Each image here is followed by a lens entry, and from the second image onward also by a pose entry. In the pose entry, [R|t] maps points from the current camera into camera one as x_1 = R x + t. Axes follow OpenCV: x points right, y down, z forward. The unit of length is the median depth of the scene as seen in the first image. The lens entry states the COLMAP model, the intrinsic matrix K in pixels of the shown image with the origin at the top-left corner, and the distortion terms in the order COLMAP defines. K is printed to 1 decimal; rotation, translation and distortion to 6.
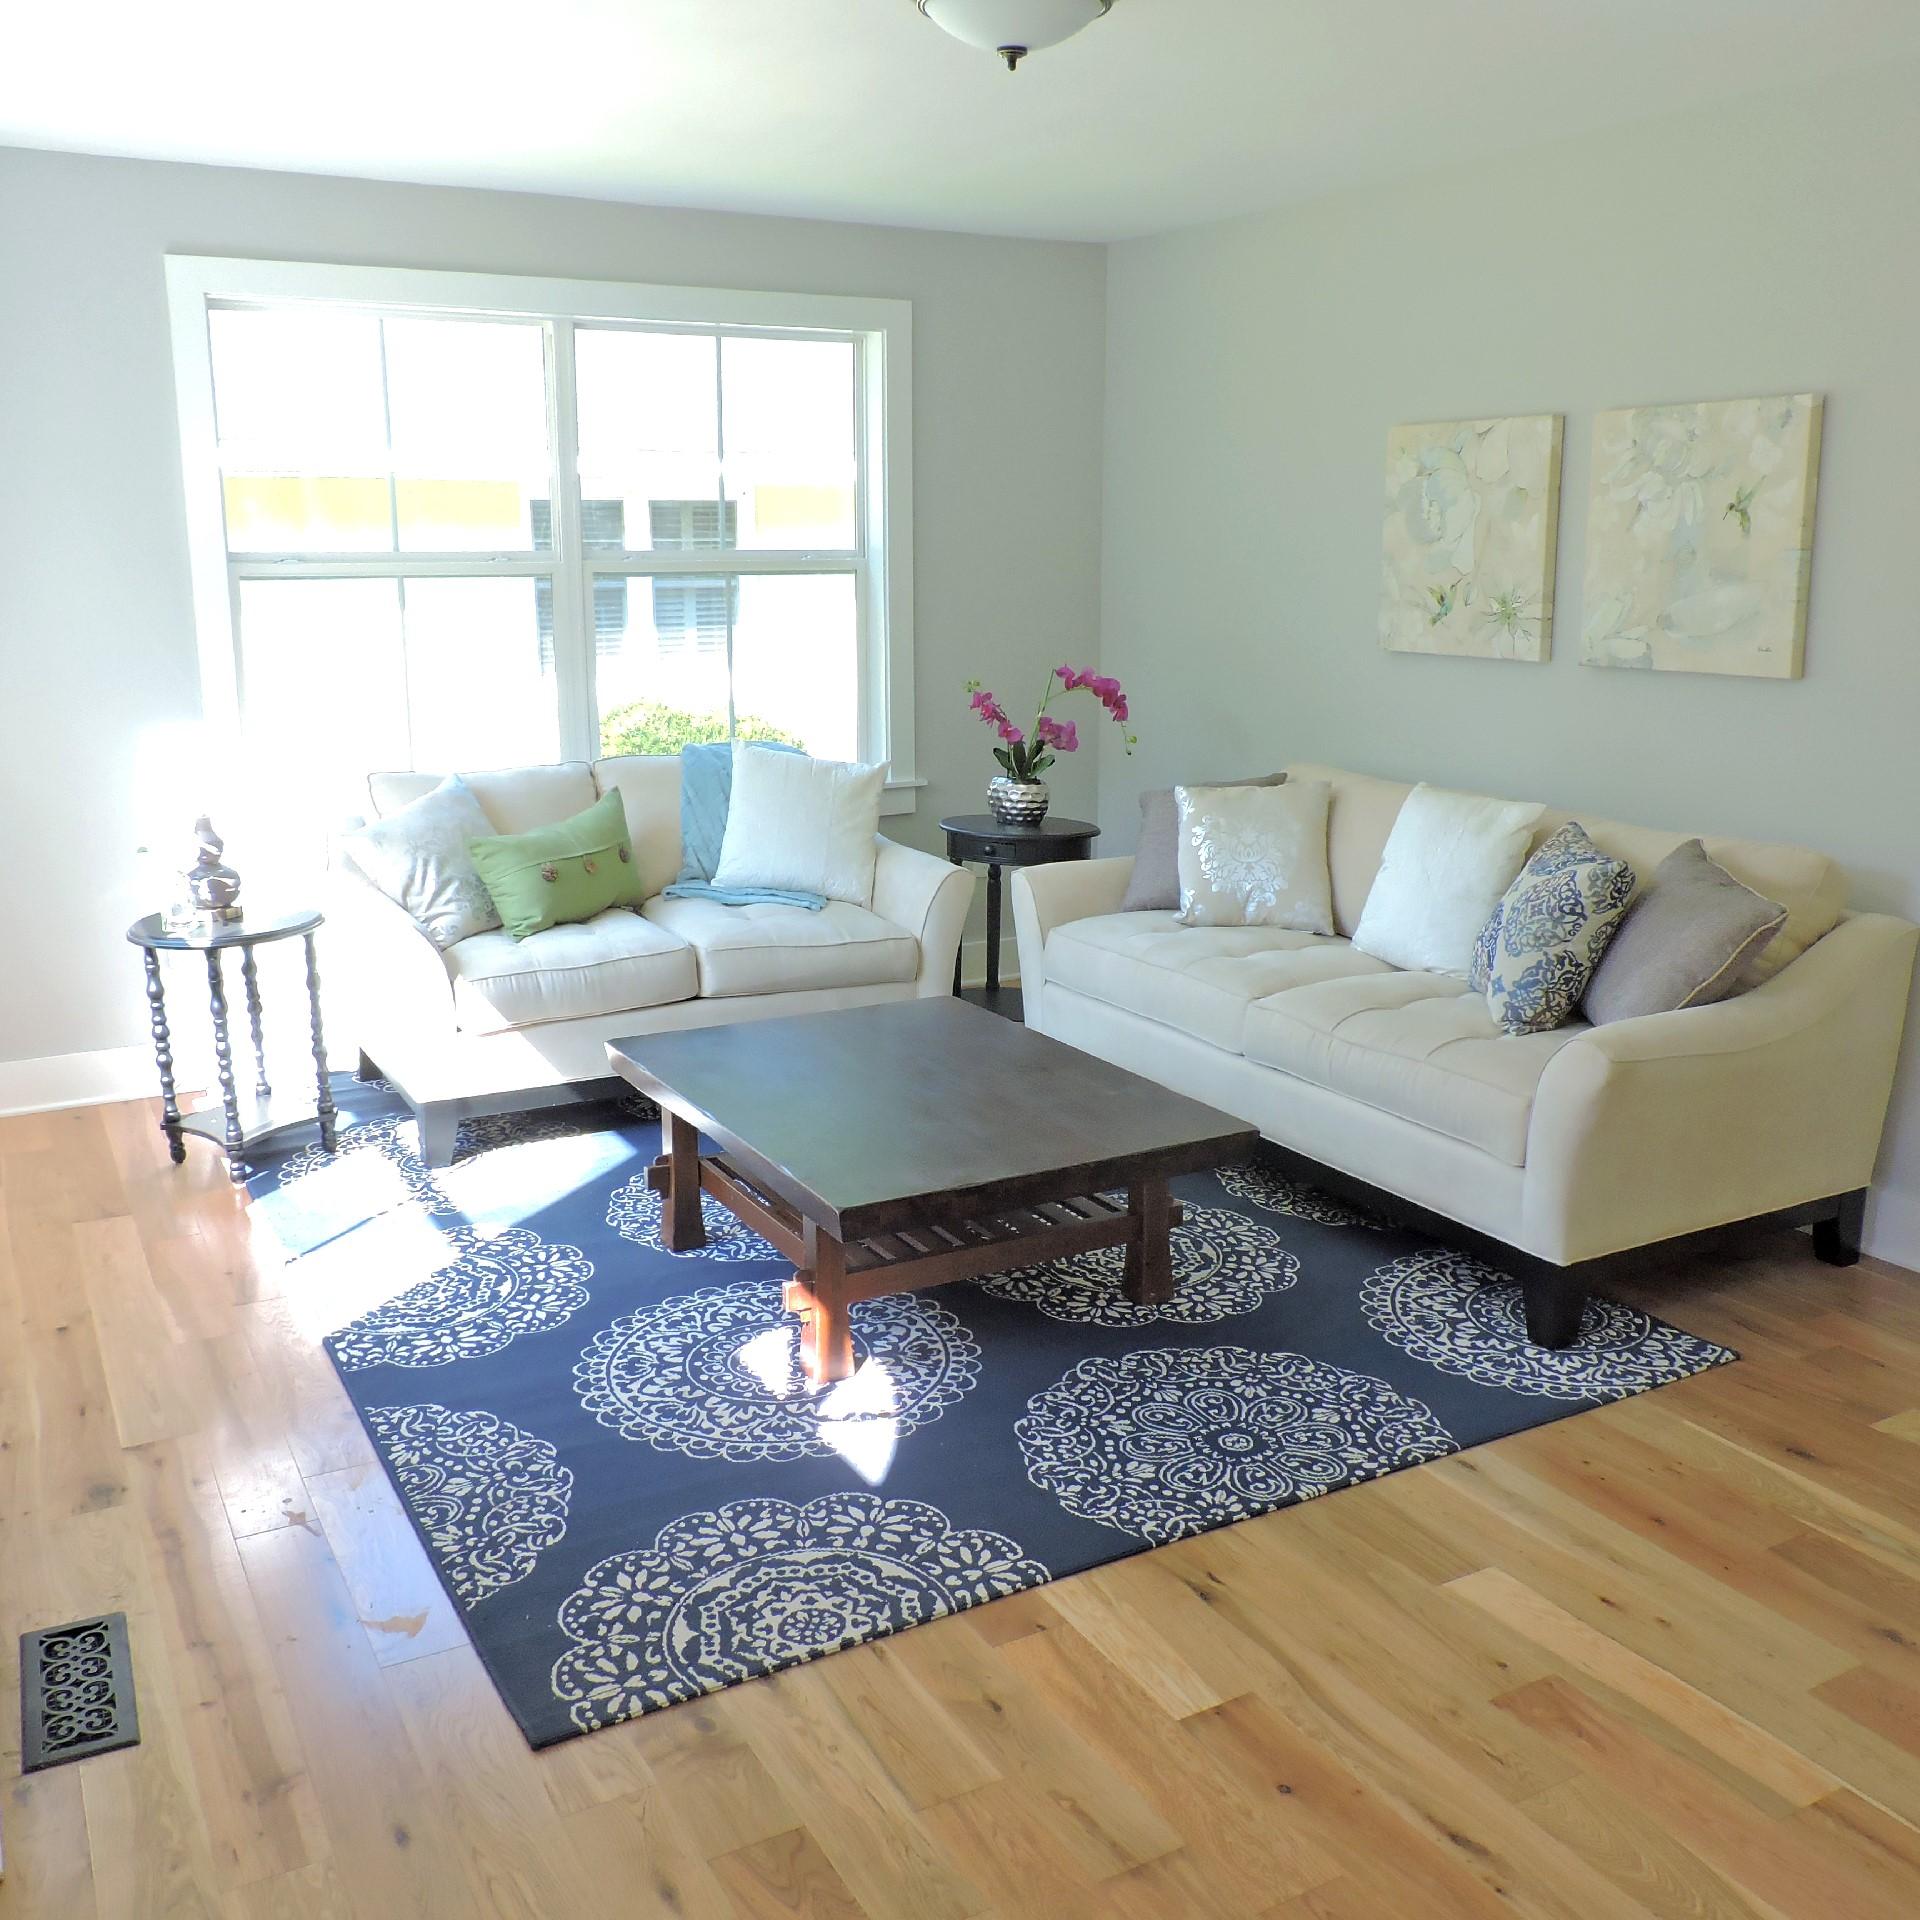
lens RADIAL K [[1842.4, 0, 994.5], [0, 1842.4, 918.3], [0, 0, 1]] dist [-0.005220, -0.026928]
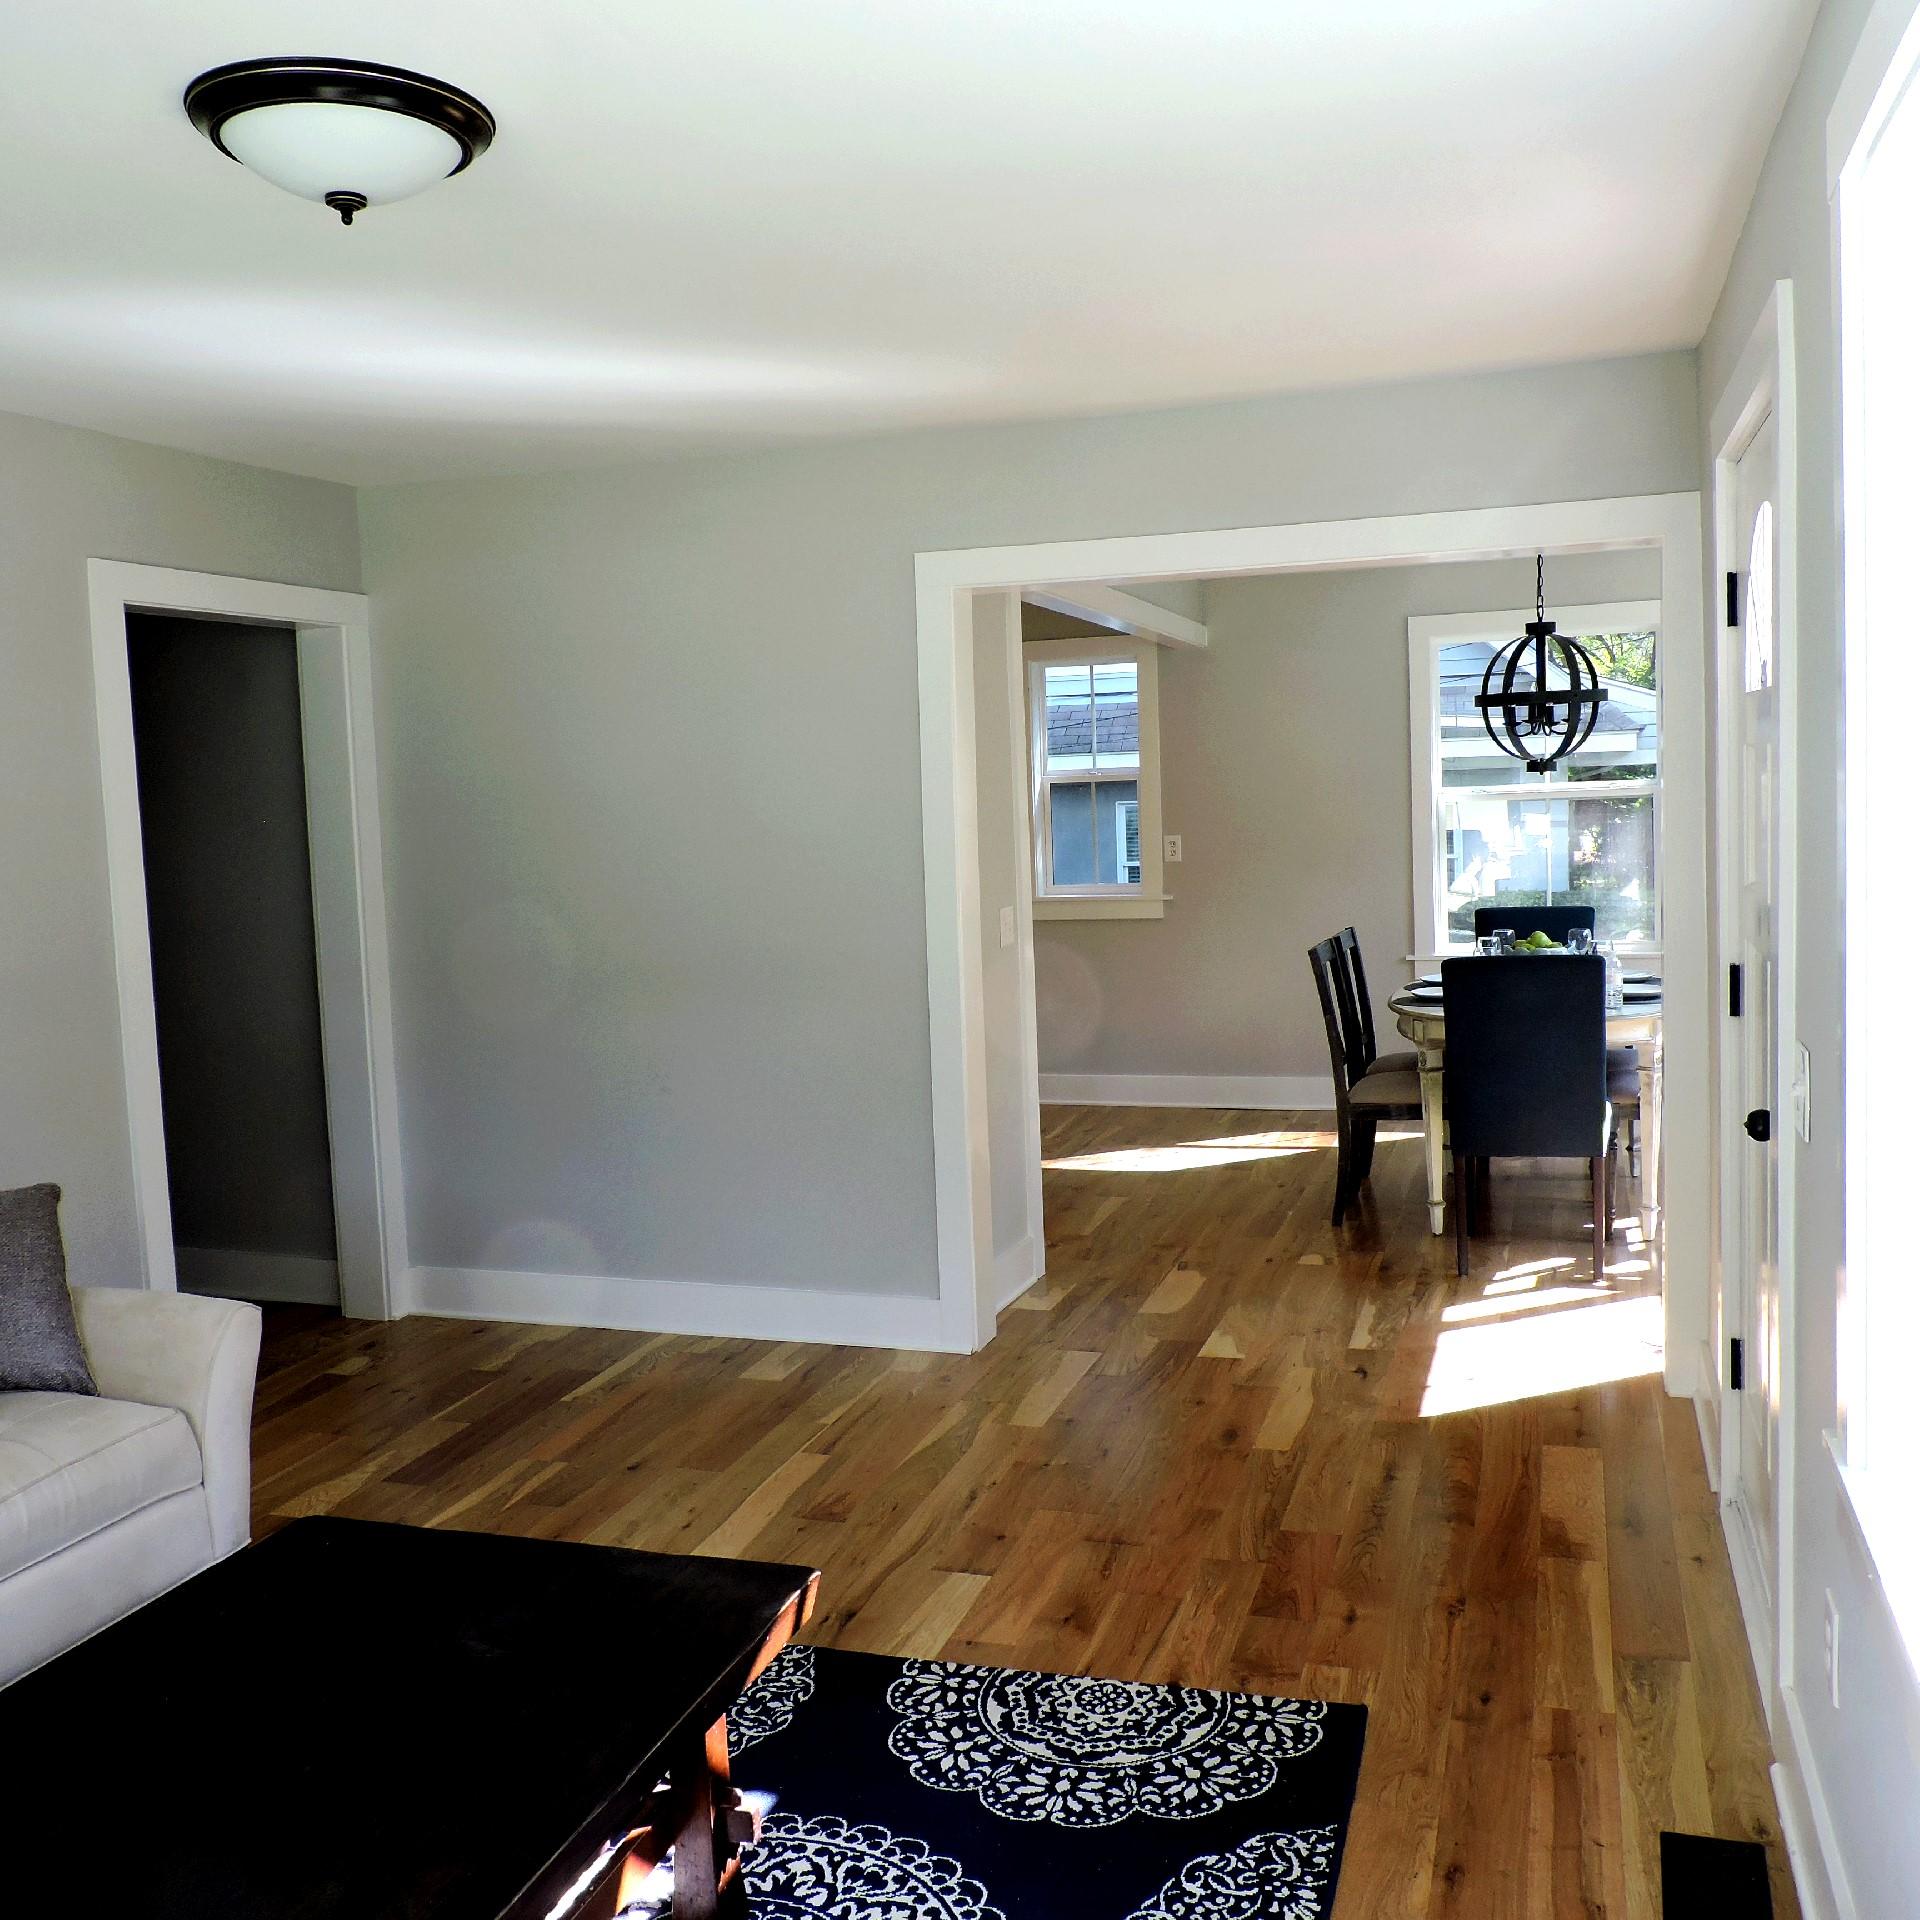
lens RADIAL K [[1795.7, 0, 971.6], [0, 1795.7, 933.8], [0, 0, 1]] dist [-0.044379, 0.024984]
pose [[-0.669431, -0.027908, 0.742350, -0.553658], [0.190039, 0.959610, 0.207447, -0.211749], [-0.718155, 0.279947, -0.637089, 1.047618]]
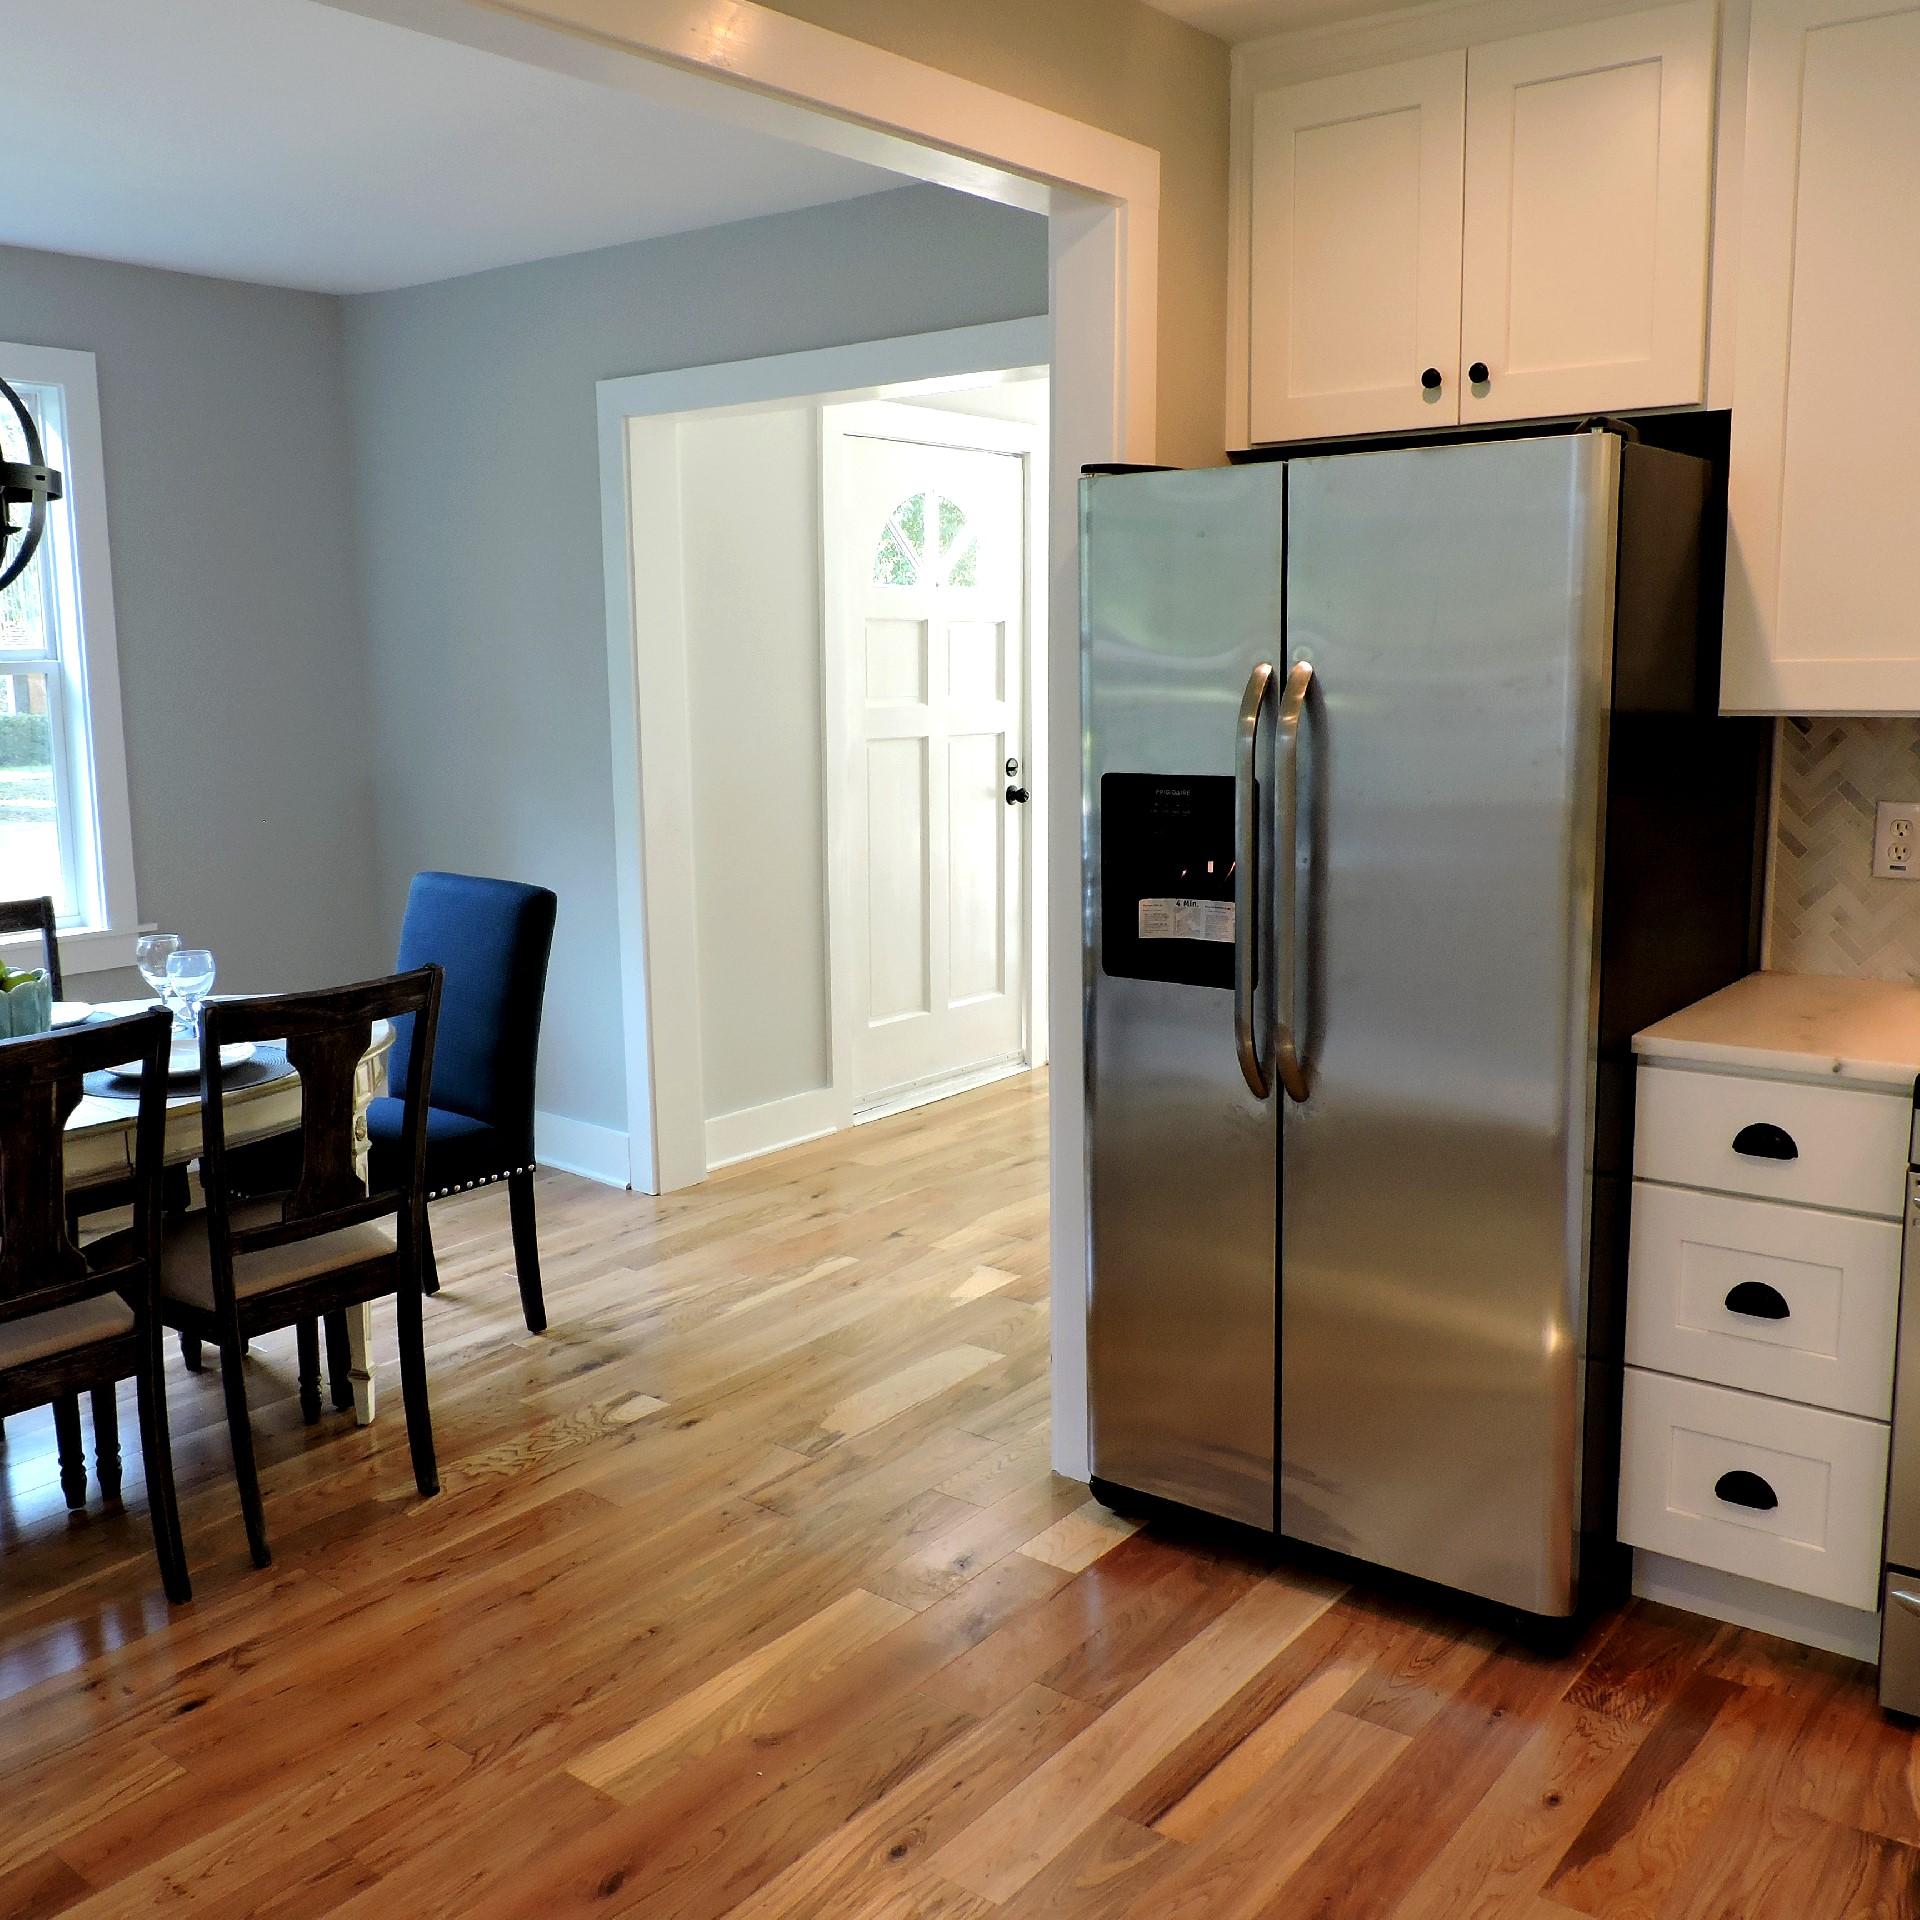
lens RADIAL K [[1795.7, 0, 971.6], [0, 1795.7, 933.8], [0, 0, 1]] dist [-0.044379, 0.024984]
pose [[0.384548, 0.132579, -0.913534, 1.117156], [-0.179033, 0.981553, 0.067088, 0.060258], [0.905577, 0.137754, 0.401191, -0.191423]]
